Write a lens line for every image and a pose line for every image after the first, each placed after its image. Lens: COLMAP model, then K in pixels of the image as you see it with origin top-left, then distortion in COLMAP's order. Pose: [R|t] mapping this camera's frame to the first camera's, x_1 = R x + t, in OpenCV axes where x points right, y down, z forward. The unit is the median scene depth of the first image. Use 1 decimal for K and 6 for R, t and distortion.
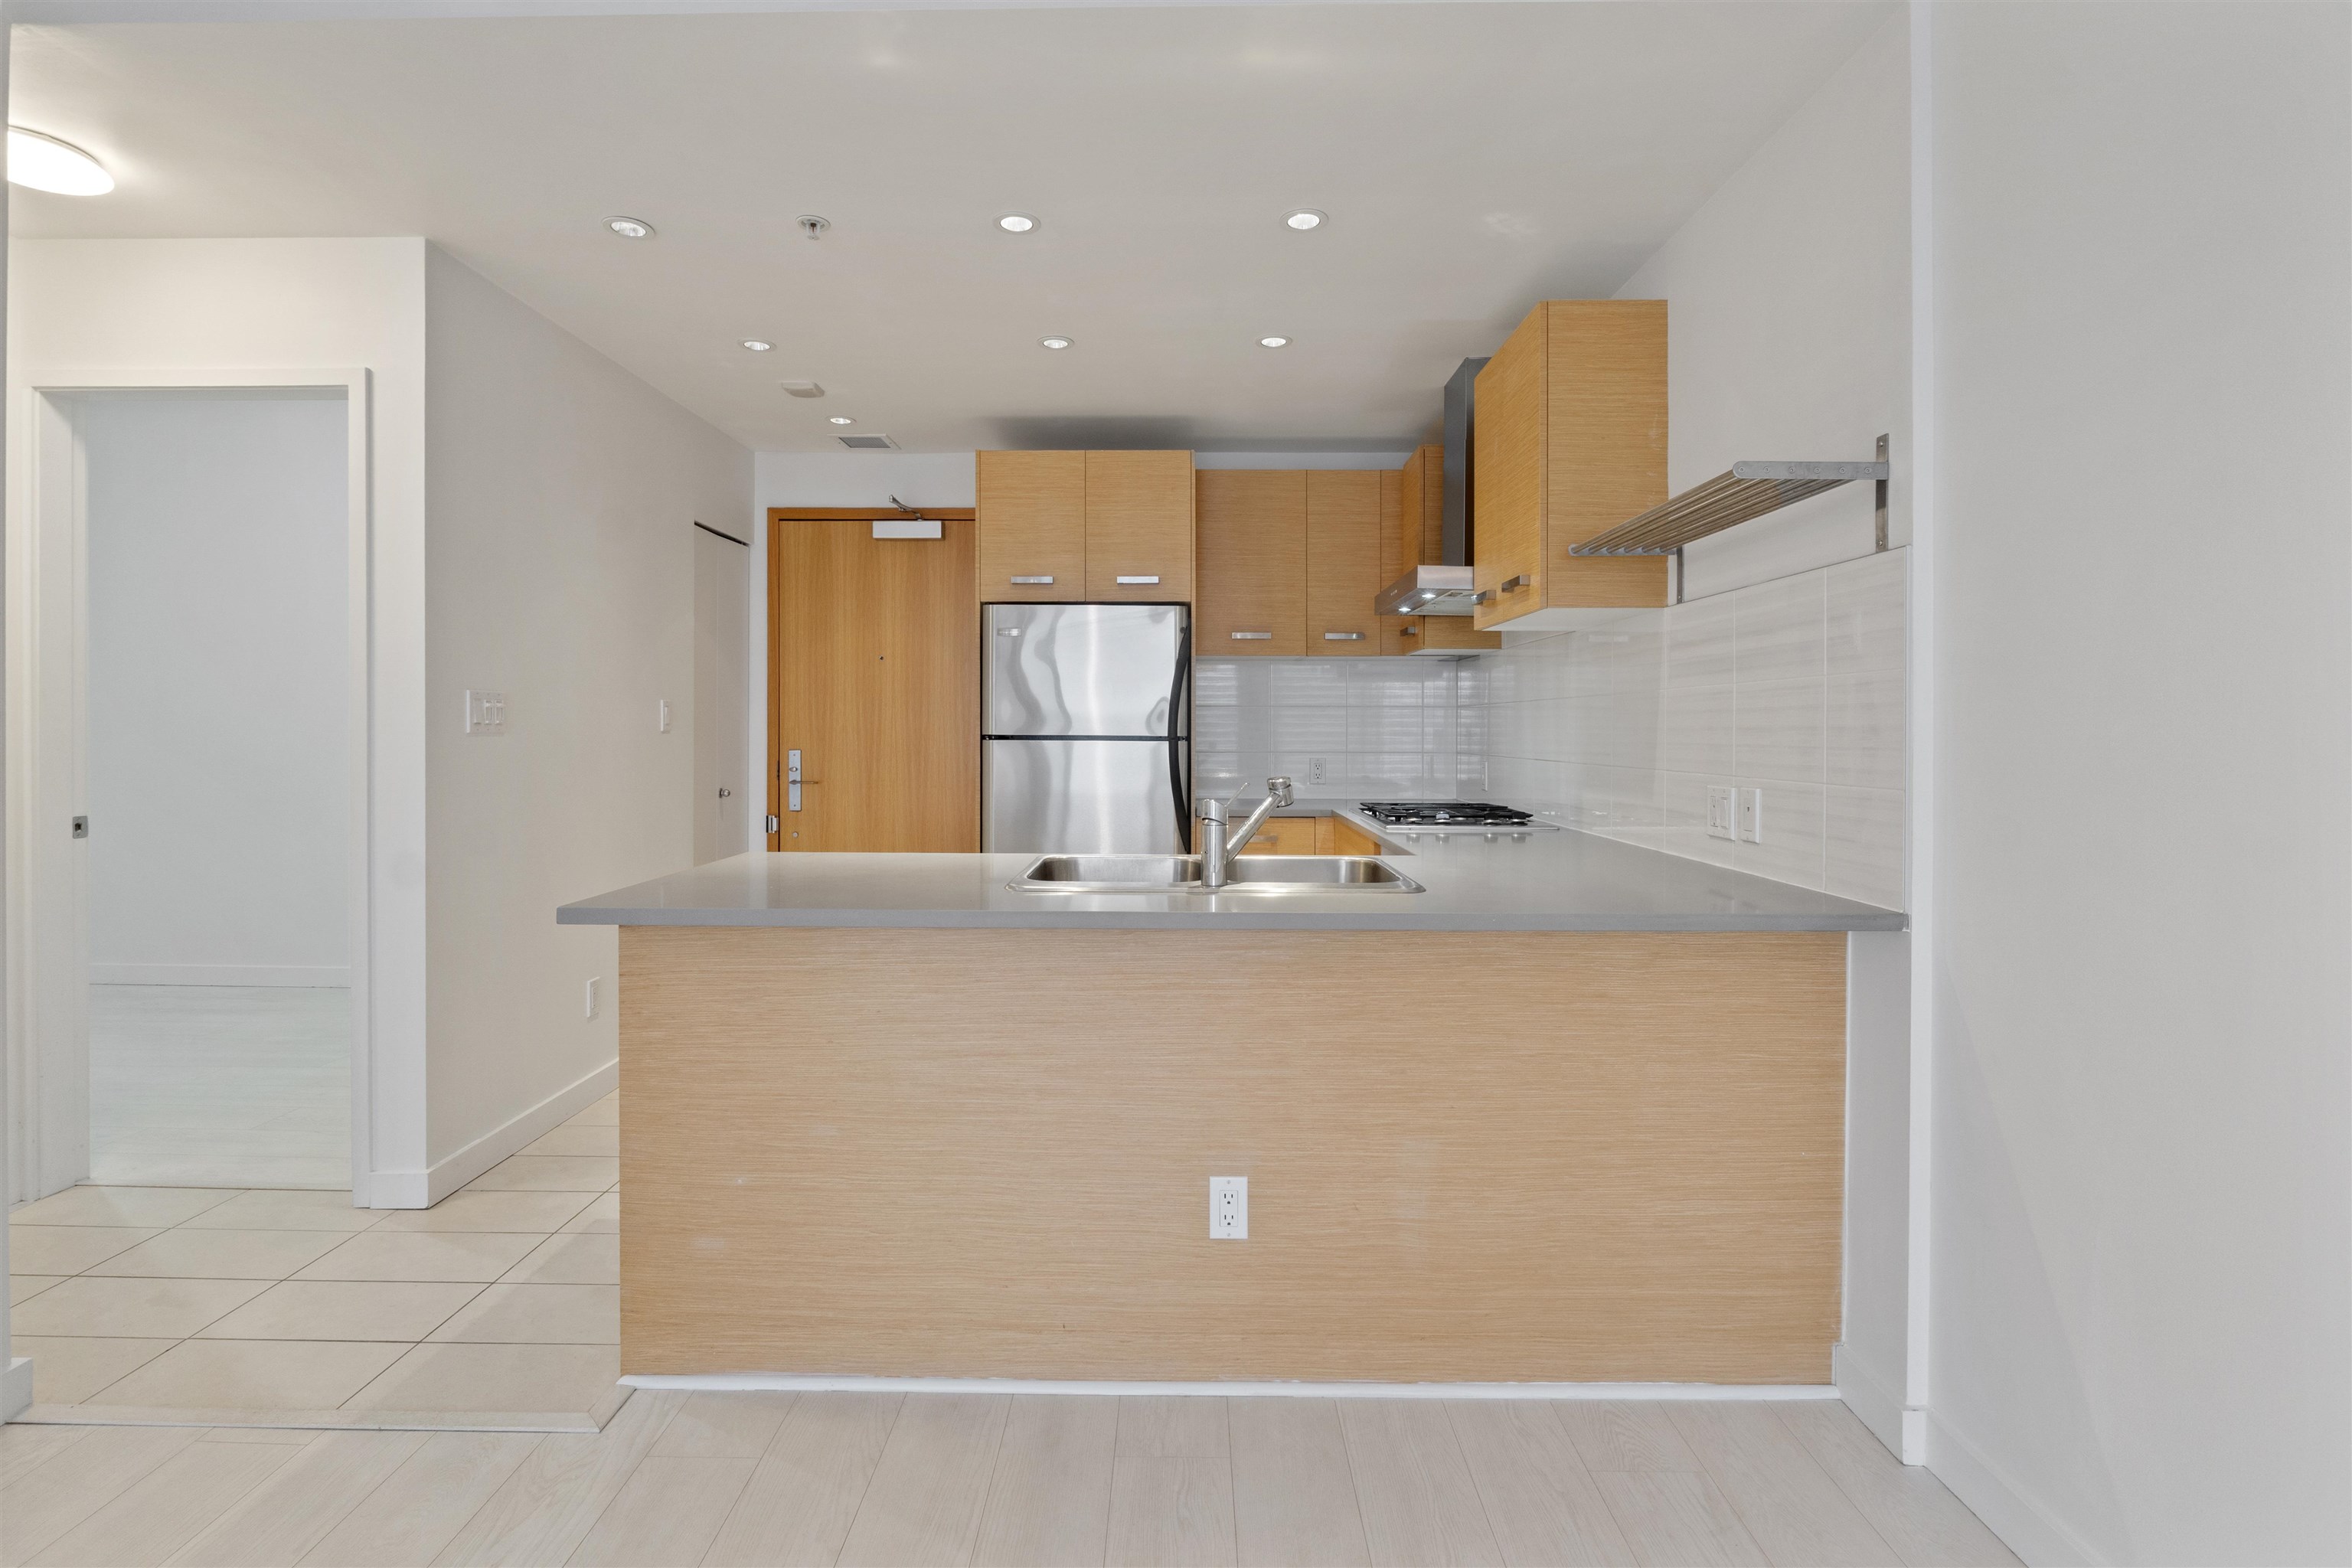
lens RADIAL K [[1099.2, 0, 1163.9], [0, 1099.2, 756.6], [0, 0, 1]] dist [-0.004281, -0.000030]
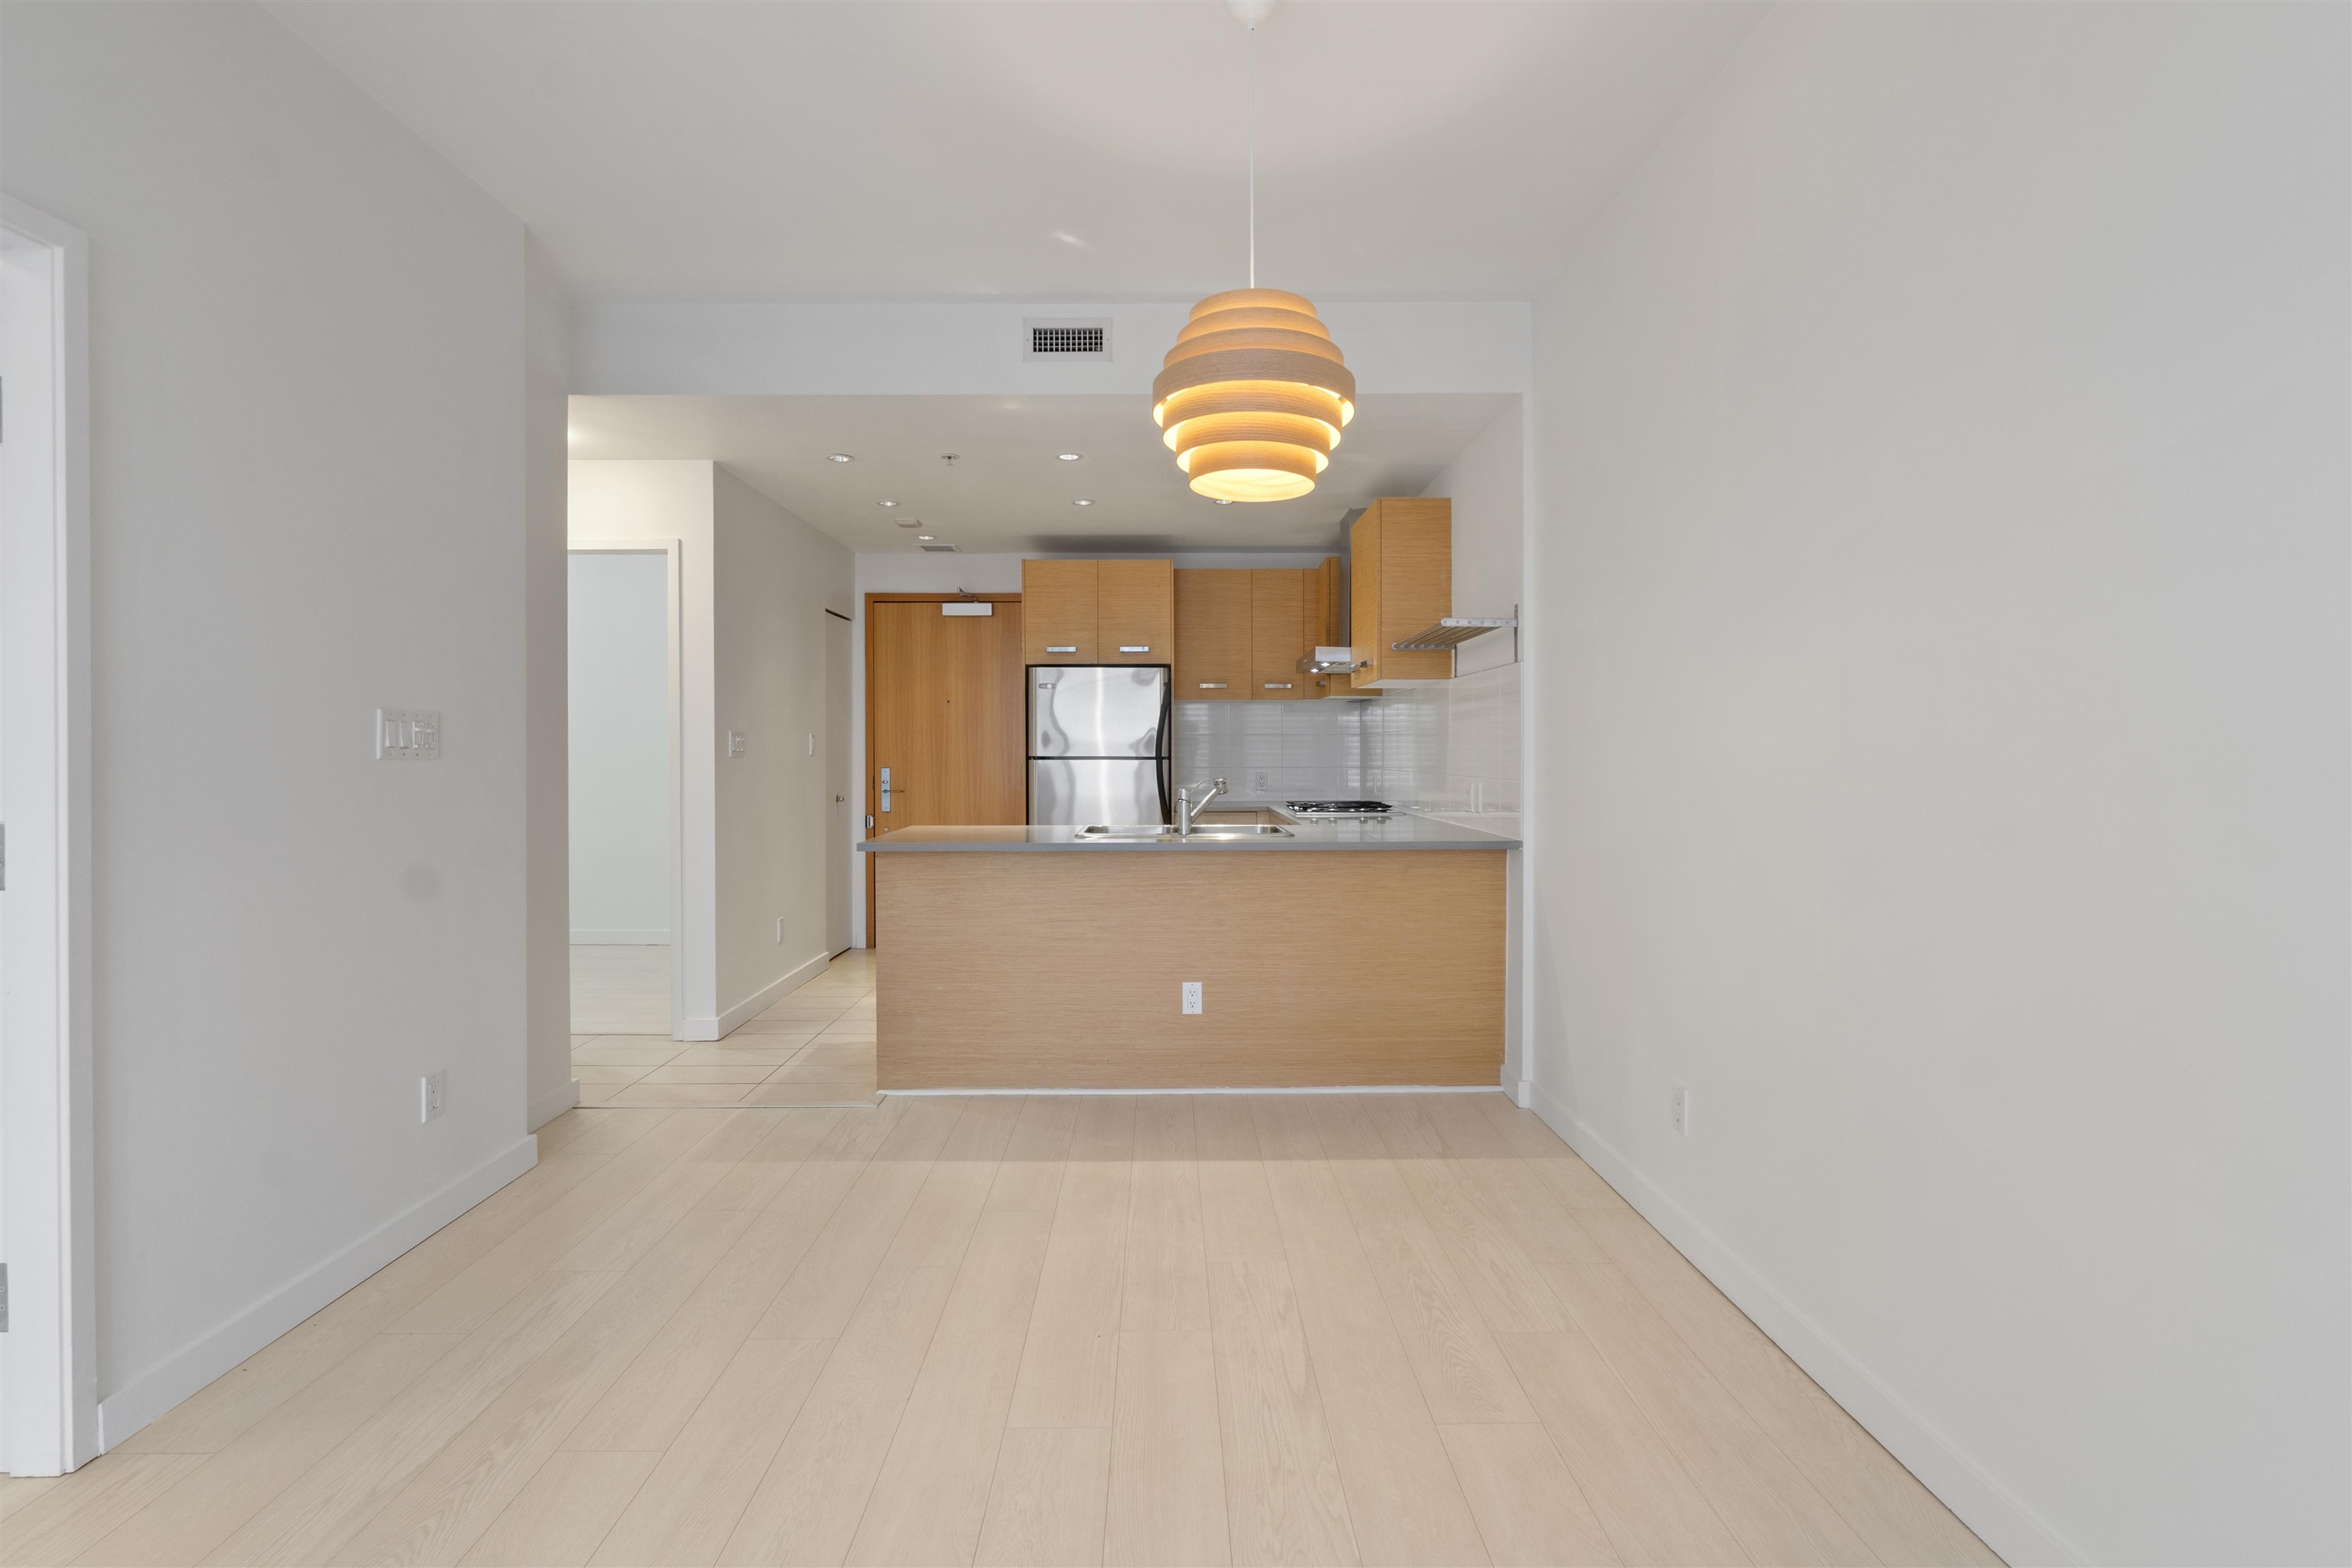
lens RADIAL K [[1099.2, 0, 1163.9], [0, 1099.2, 756.6], [0, 0, 1]] dist [-0.004281, -0.000030]
pose [[0.999821, -0.004821, 0.018291, -0.014660], [0.005172, 0.999803, -0.019167, 0.011549], [-0.018195, 0.019258, 0.999649, -0.560407]]
